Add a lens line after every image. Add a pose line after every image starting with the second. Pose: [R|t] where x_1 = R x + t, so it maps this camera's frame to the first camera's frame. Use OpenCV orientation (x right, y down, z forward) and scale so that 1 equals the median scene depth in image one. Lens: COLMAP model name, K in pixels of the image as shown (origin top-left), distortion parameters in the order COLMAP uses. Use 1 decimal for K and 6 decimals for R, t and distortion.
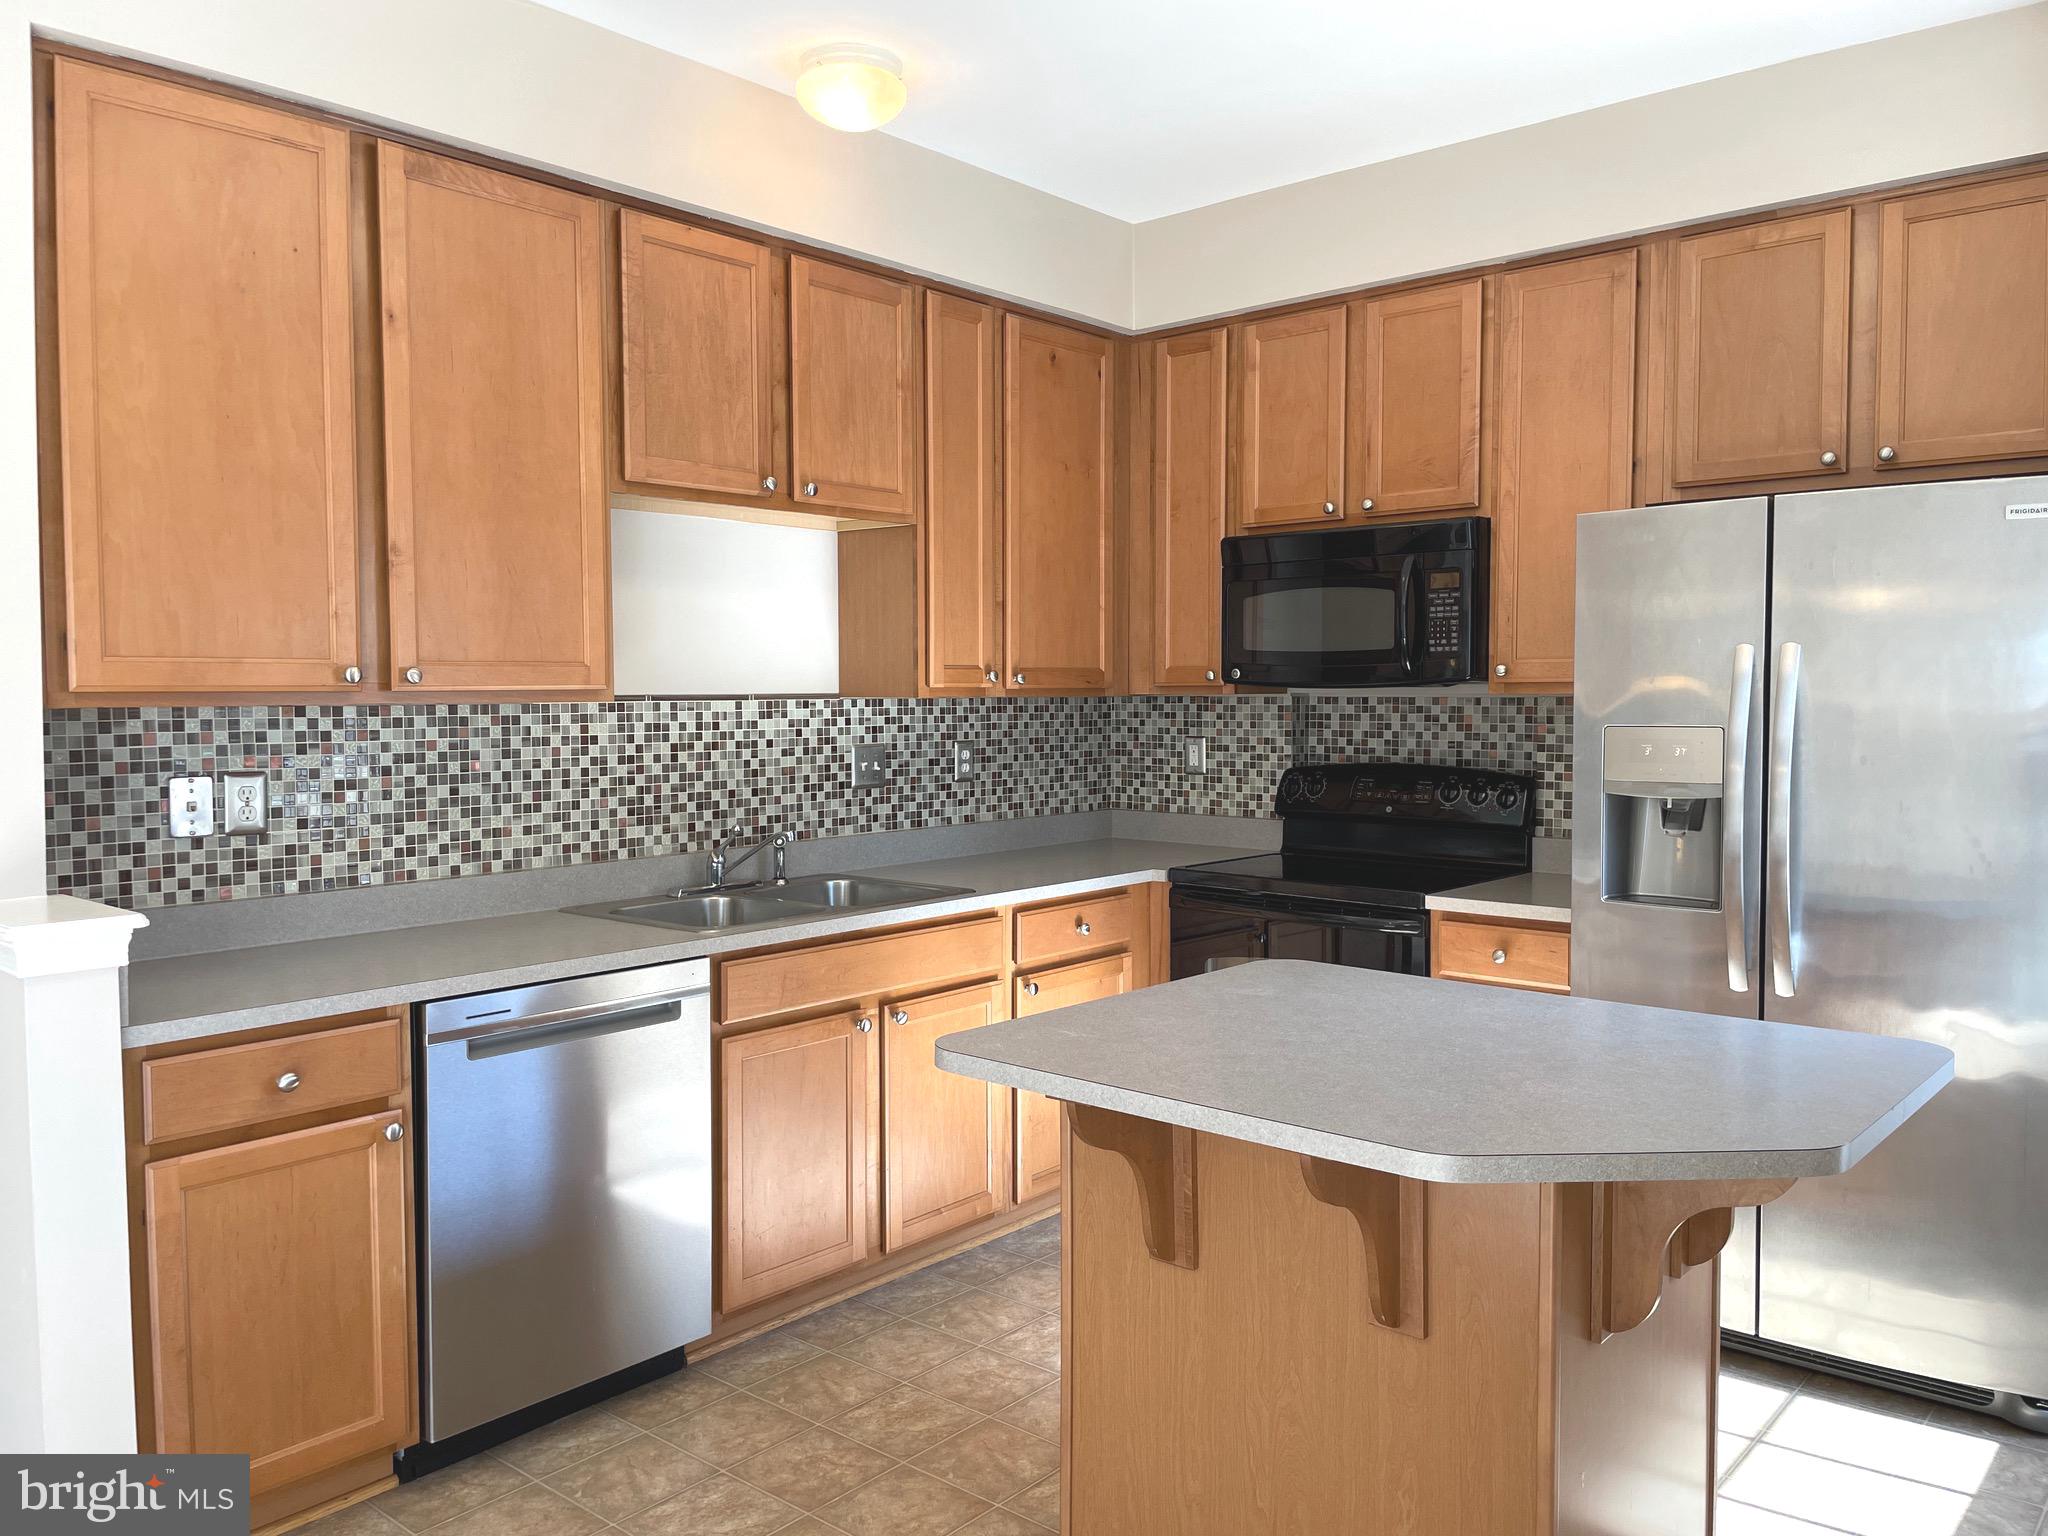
lens RADIAL K [[1509.8, 0, 1059.3], [0, 1509.8, 756.6], [0, 0, 1]] dist [0.011438, -0.004218]
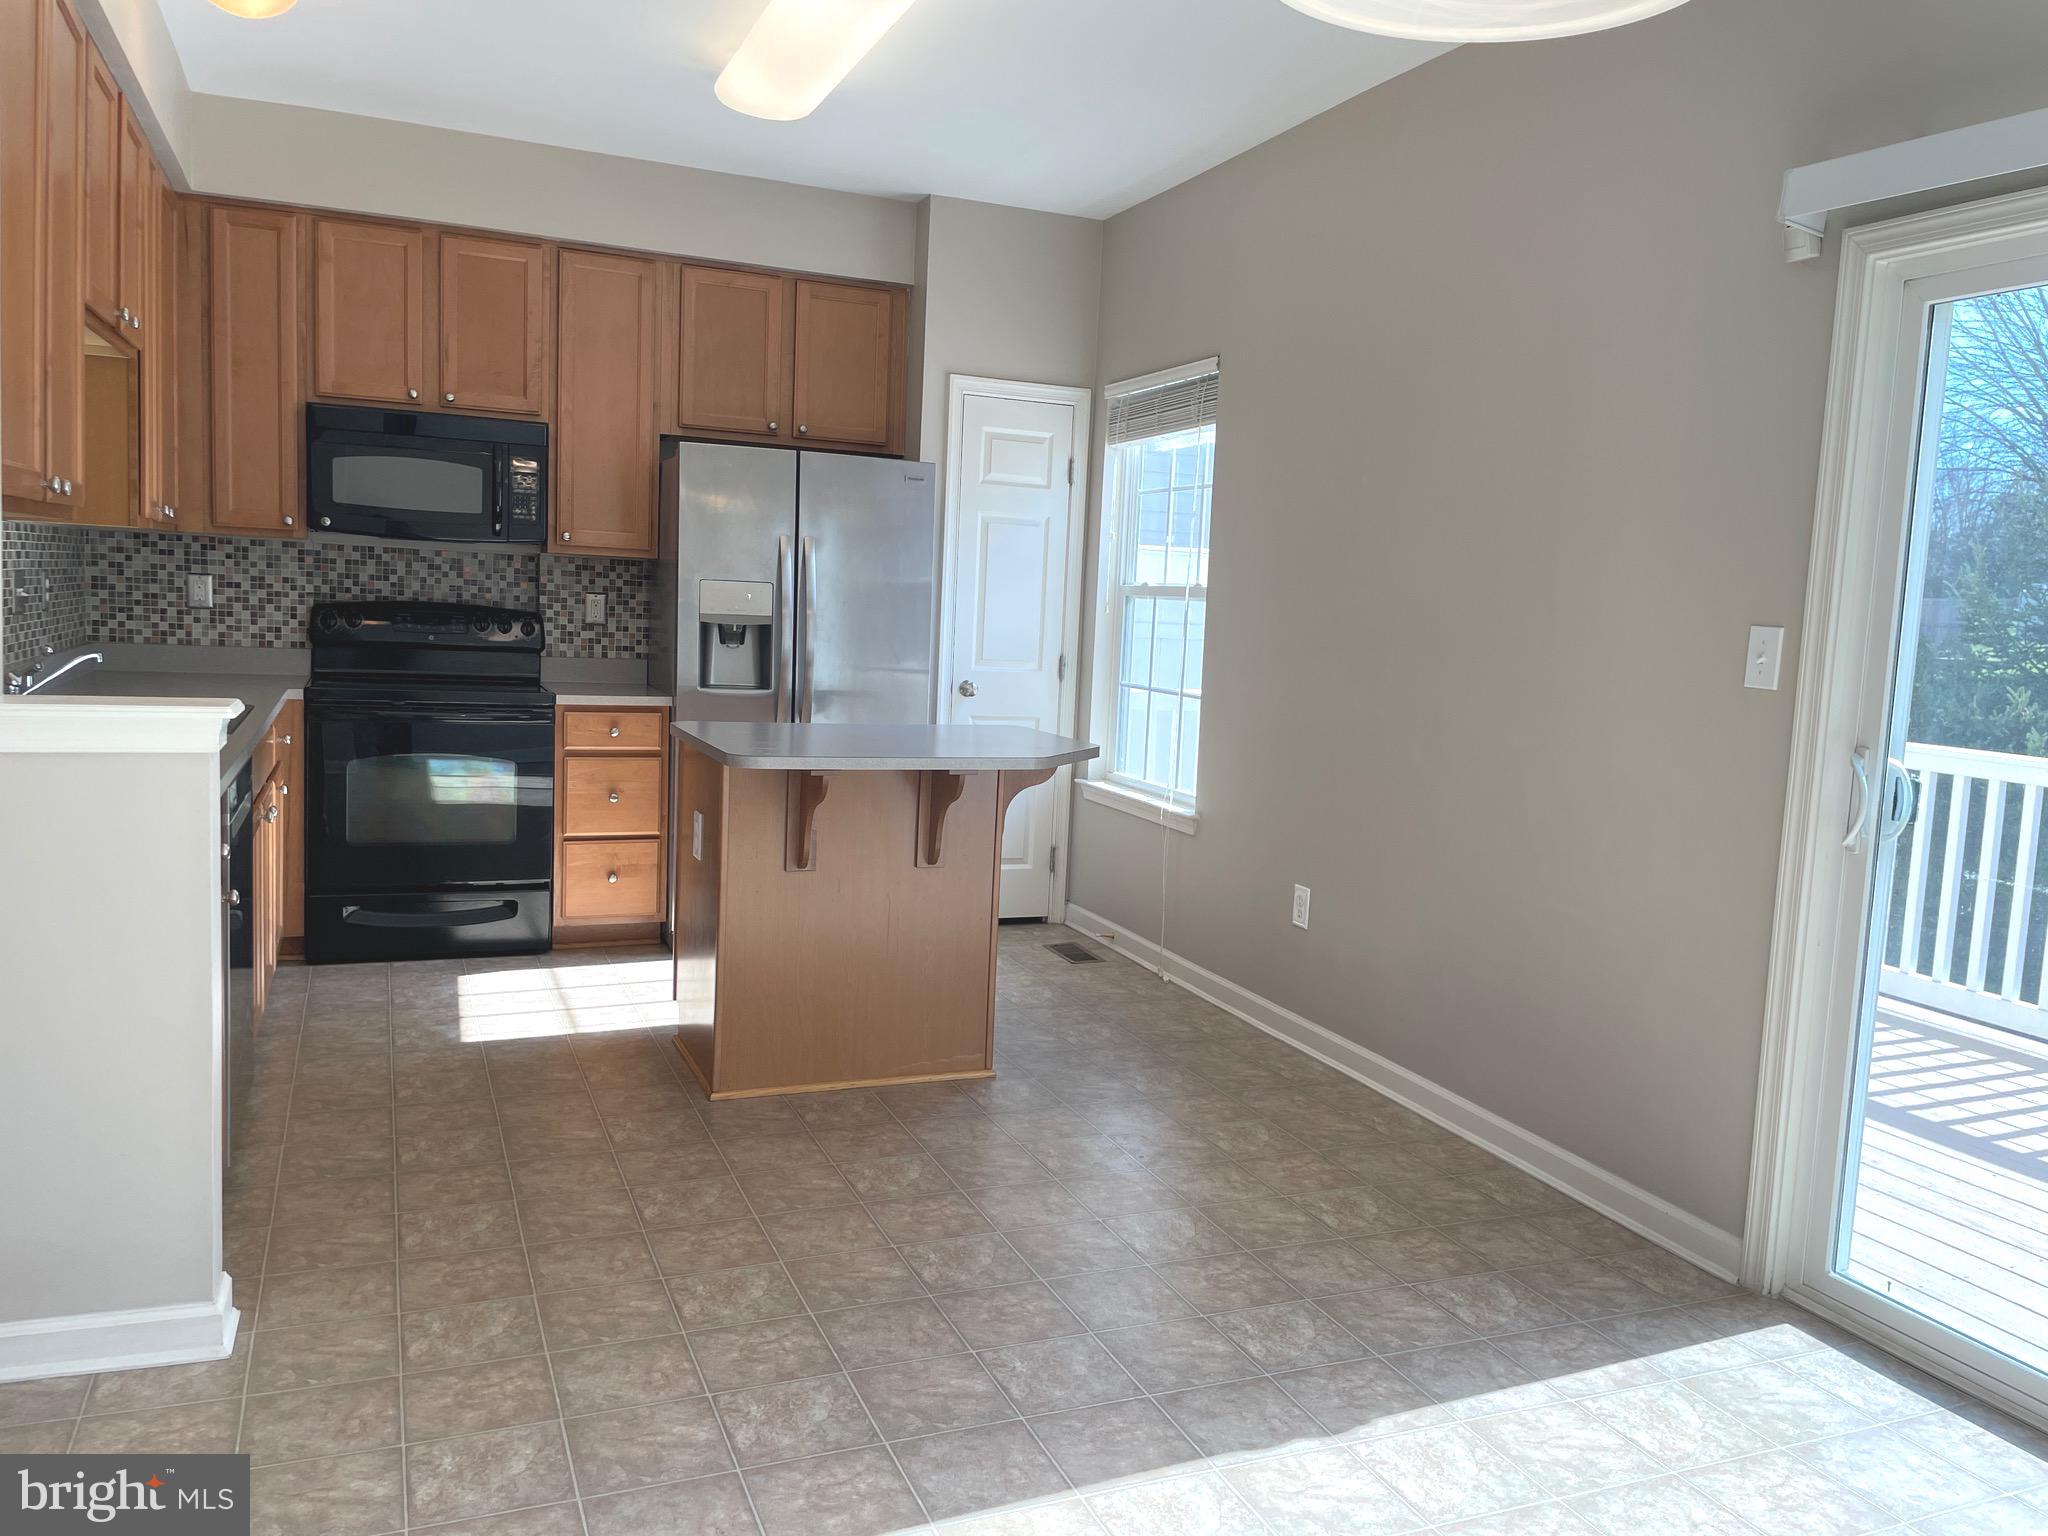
lens RADIAL K [[1509.8, 0, 1046.4], [0, 1509.8, 783.7], [0, 0, 1]] dist [0.011438, -0.004218]
pose [[0.456819, -0.091228, 0.884870, -0.720107], [-0.017207, 0.993635, 0.111324, 0.006057], [-0.889393, -0.066081, 0.452342, -0.053934]]
